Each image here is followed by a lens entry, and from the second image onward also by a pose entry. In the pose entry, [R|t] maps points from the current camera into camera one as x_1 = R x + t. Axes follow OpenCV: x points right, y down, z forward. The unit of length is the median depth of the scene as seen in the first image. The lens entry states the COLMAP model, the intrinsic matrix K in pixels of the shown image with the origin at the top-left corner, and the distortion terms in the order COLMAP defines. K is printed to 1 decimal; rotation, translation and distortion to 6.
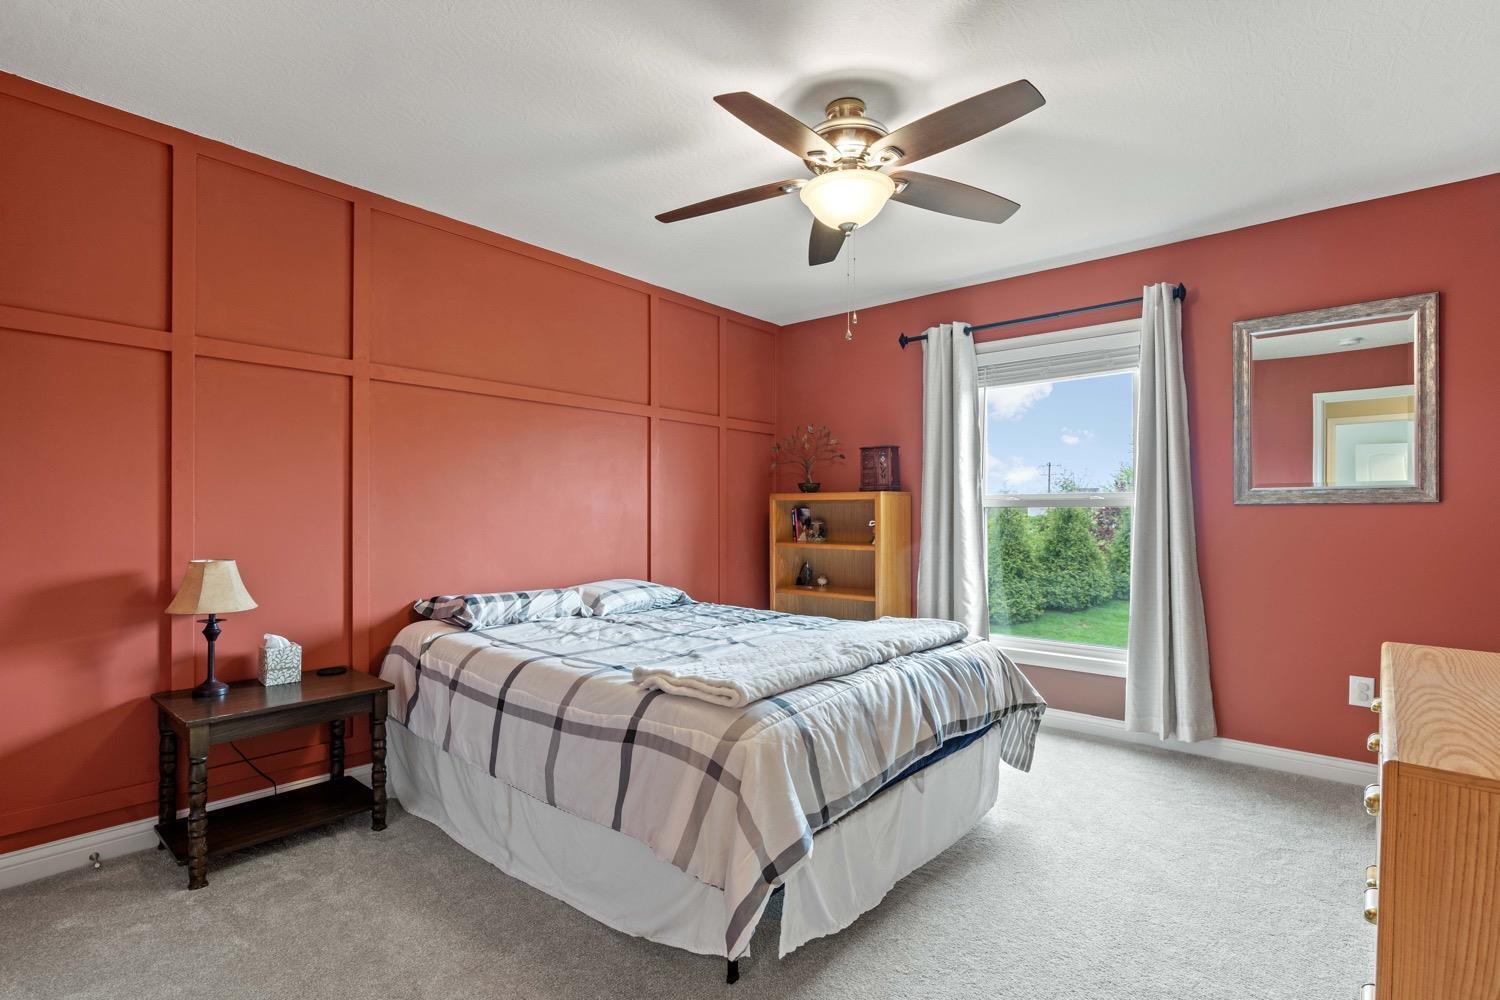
lens RADIAL K [[713.1, 0, 754.0], [0, 713.1, 501.5], [0, 0, 1]] dist [0.000052, -0.000077]
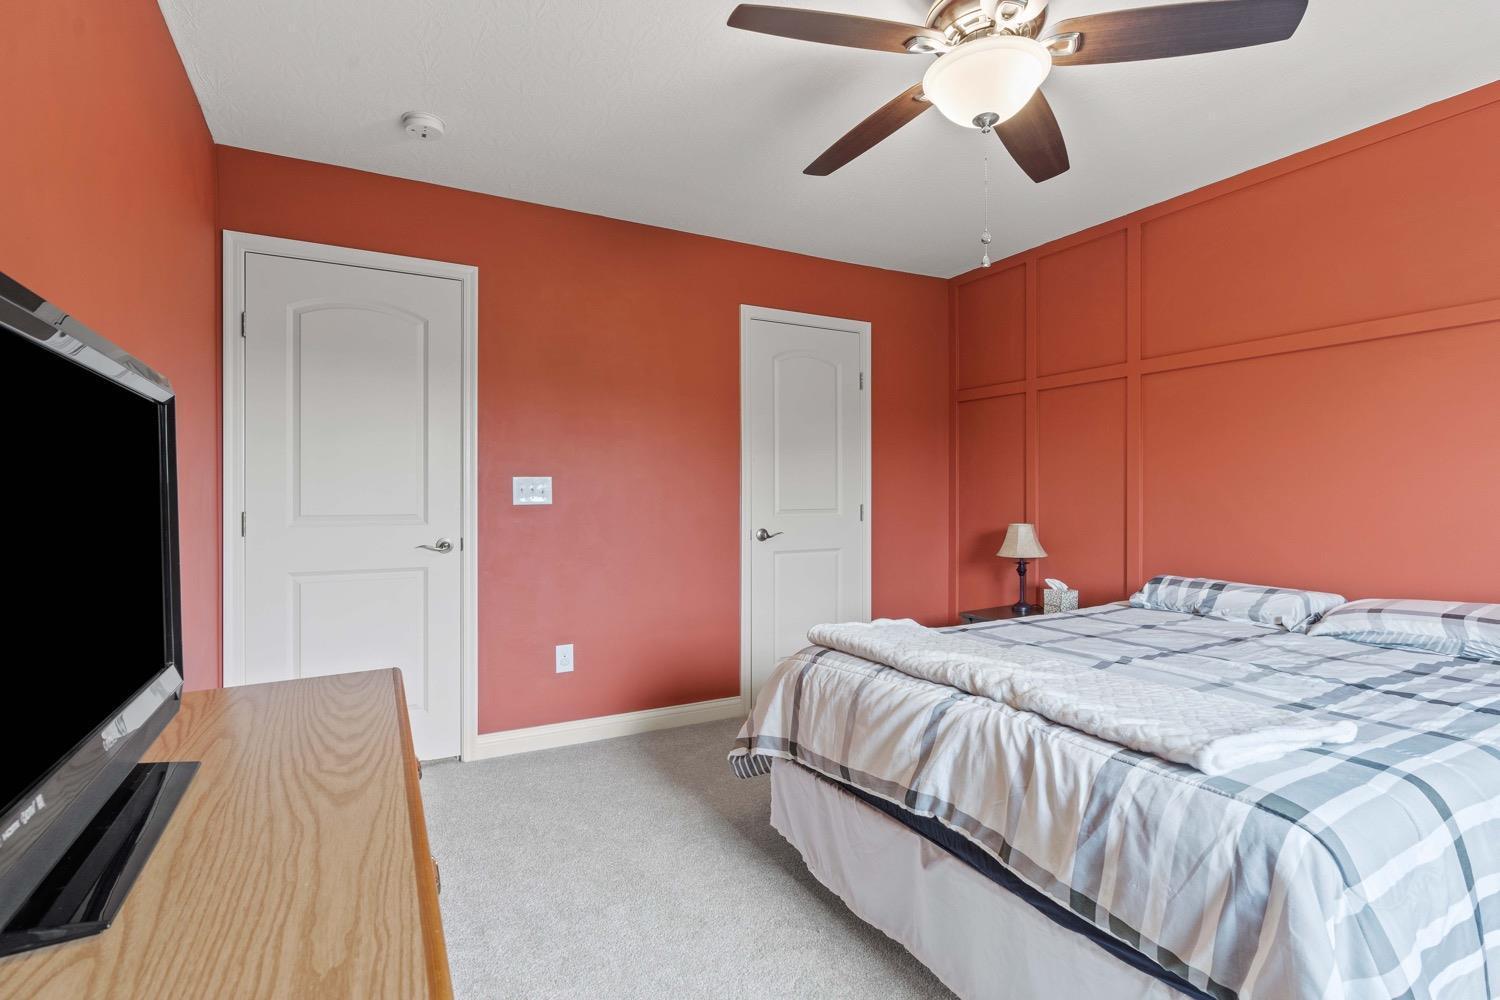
lens RADIAL K [[713.1, 0, 754.0], [0, 713.1, 501.5], [0, 0, 1]] dist [0.000052, -0.000077]
pose [[-0.344648, 0.007602, -0.938701, 1.078759], [0.015996, 0.999870, 0.002224, 0.025889], [0.938596, -0.014249, -0.344725, 1.194273]]
